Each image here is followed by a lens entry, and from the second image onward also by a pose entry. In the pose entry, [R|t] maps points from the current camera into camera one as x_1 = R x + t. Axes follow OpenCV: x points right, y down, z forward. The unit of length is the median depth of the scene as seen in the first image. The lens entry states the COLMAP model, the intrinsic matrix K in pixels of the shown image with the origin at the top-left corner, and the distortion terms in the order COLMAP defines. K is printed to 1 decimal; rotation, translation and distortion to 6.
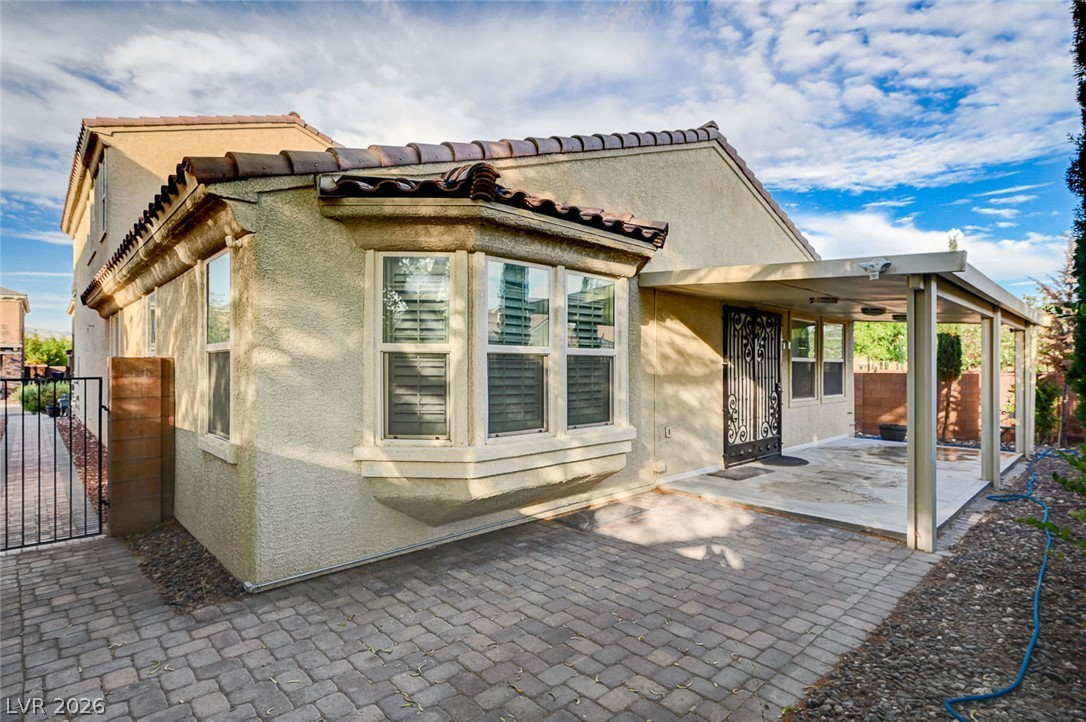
lens RADIAL K [[541.2, 0, 541.5], [0, 541.2, 364.9], [0, 0, 1]] dist [-0.000695, 0.000091]
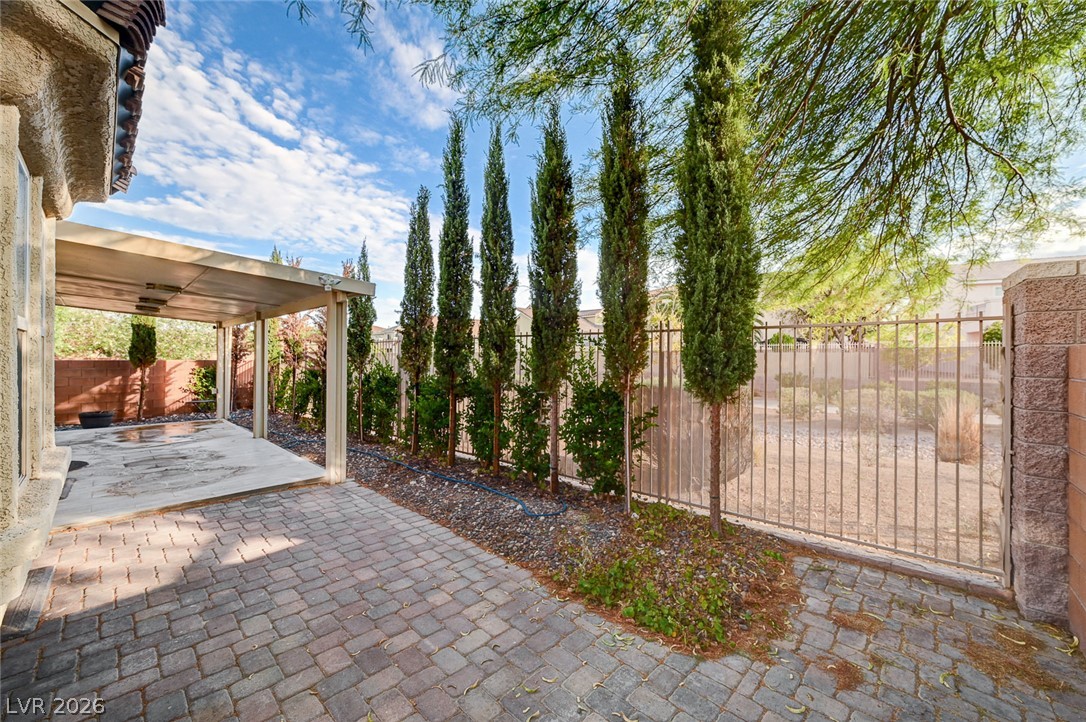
lens RADIAL K [[430.9, 0, 539.2], [0, 430.9, 360.2], [0, 0, 1]] dist [0.000436, 0.000334]
pose [[-0.053628, -0.009907, 0.998512, -0.551117], [-0.009566, 0.999910, 0.009407, -0.002013], [-0.998515, -0.009048, -0.053718, 0.616443]]
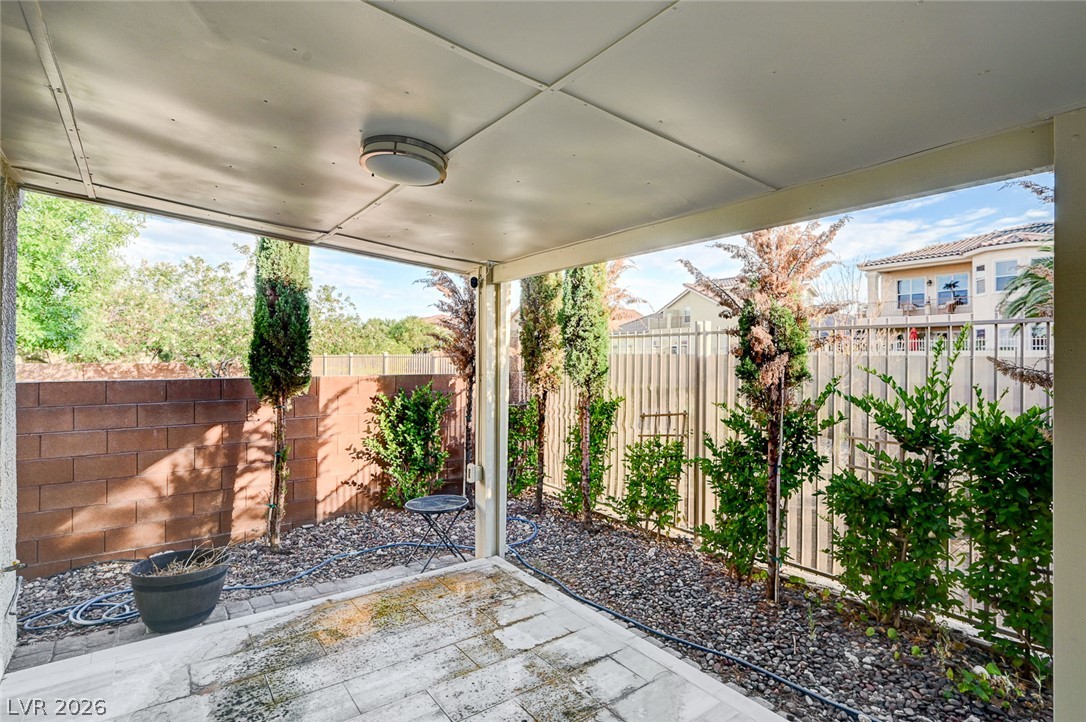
lens RADIAL K [[541.2, 0, 544.1], [0, 541.2, 359.2], [0, 0, 1]] dist [-0.000695, 0.000091]
pose [[0.111570, 0.000224, 0.993757, 1.039437], [-0.012051, 0.999927, 0.001128, -0.004240], [-0.993684, -0.012102, 0.111564, 2.121065]]
